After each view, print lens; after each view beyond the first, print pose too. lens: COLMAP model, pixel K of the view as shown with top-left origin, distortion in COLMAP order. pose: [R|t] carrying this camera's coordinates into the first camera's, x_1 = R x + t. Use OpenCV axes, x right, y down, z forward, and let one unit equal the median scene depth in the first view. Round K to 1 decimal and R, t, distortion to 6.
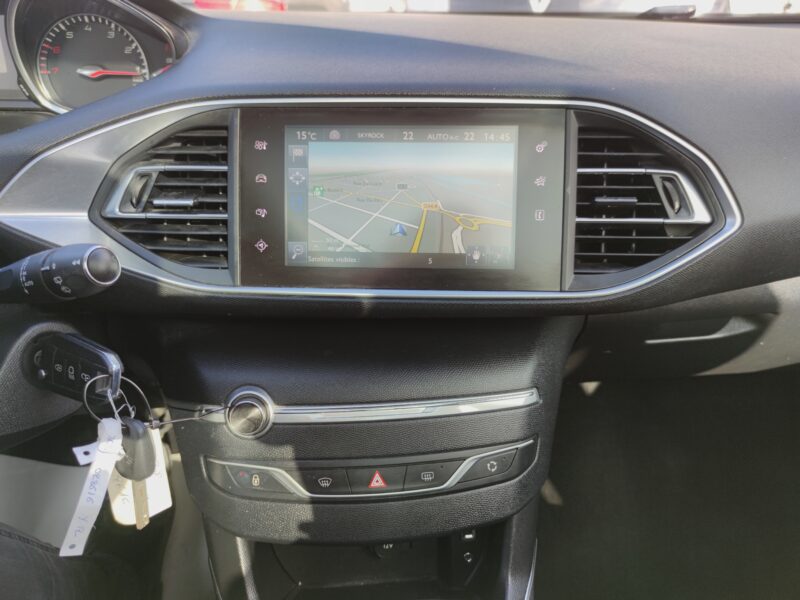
lens RADIAL K [[564.2, 0, 411.9], [0, 564.2, 302.9], [0, 0, 1]] dist [0.038073, -0.001362]
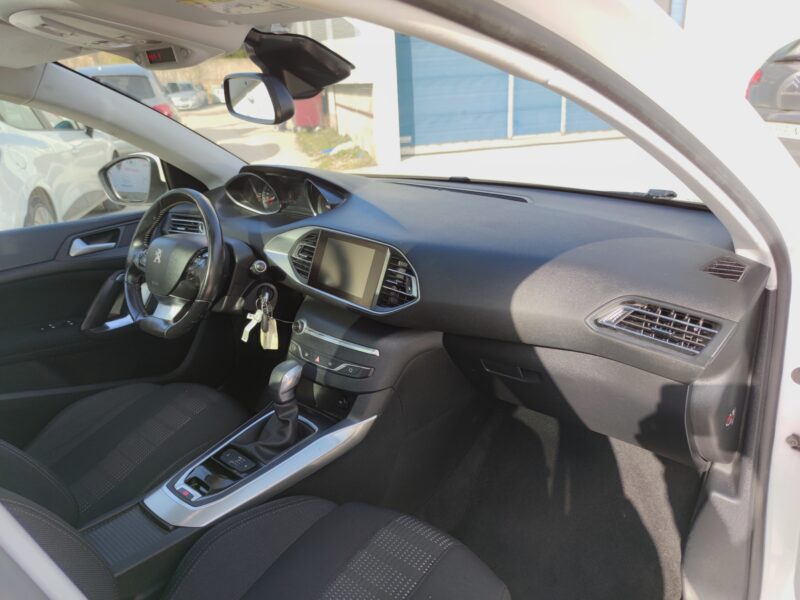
lens RADIAL K [[564.2, 0, 411.9], [0, 564.2, 302.9], [0, 0, 1]] dist [0.038073, -0.001362]
pose [[0.689125, 0.221072, -0.690097, 2.184948], [-0.300696, 0.953706, 0.005247, -0.118357], [0.659309, 0.203893, 0.723698, -0.819597]]
